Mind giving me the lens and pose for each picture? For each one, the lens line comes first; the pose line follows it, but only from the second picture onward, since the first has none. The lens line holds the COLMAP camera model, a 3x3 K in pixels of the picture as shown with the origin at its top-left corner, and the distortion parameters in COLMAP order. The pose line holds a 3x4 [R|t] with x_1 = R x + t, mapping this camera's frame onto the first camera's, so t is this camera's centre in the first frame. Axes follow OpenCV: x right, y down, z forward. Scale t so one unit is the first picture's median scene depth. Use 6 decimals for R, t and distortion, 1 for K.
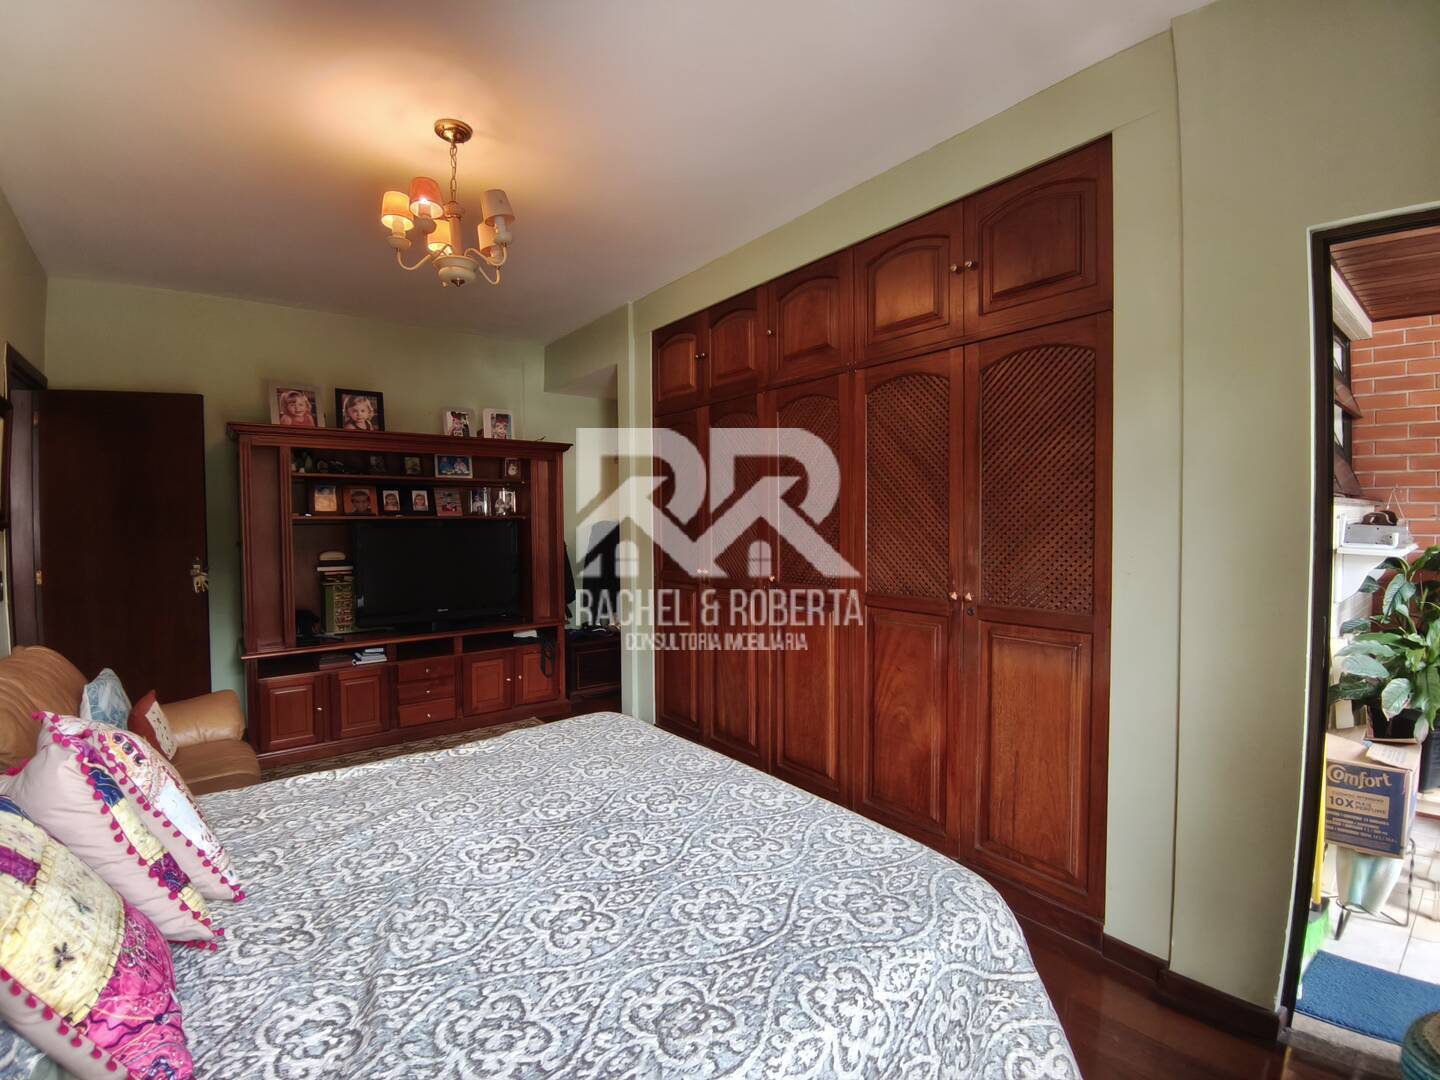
lens RADIAL K [[671.8, 0, 720.7], [0, 671.8, 537.5], [0, 0, 1]] dist [-0.001992, -0.009121]
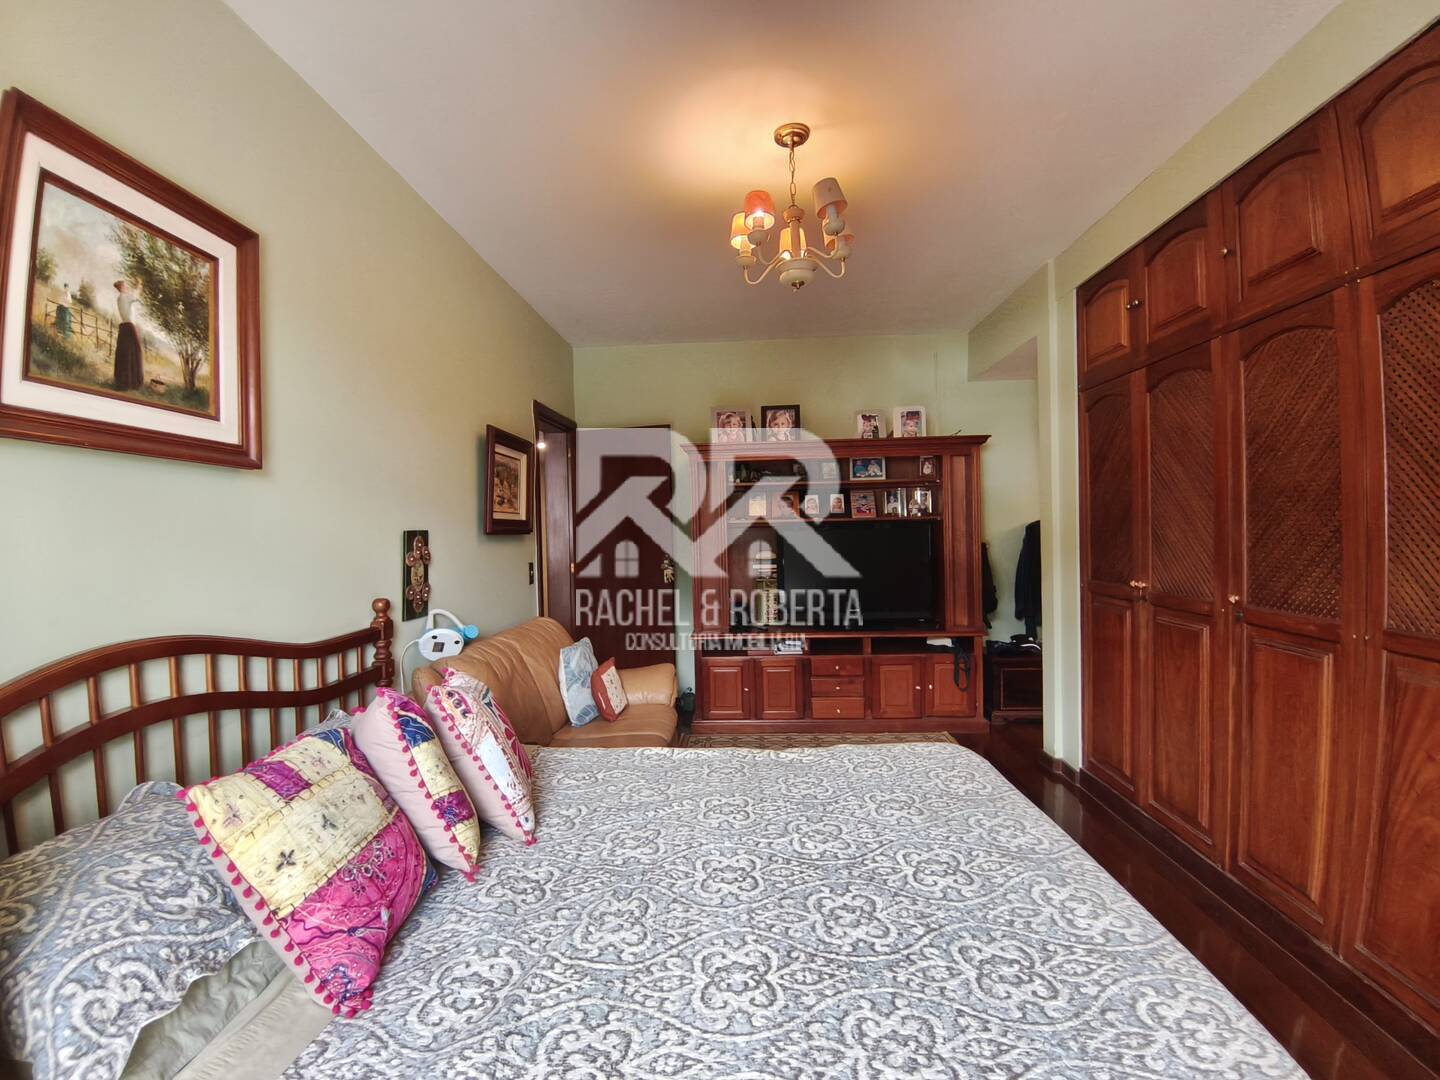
lens RADIAL K [[671.8, 0, 716.7], [0, 671.8, 540.5], [0, 0, 1]] dist [-0.001992, -0.009121]
pose [[0.759044, 0.004237, -0.651026, 0.173951], [-0.001107, 0.999986, 0.005217, -0.005571], [0.651038, -0.003239, 0.759038, 0.164671]]
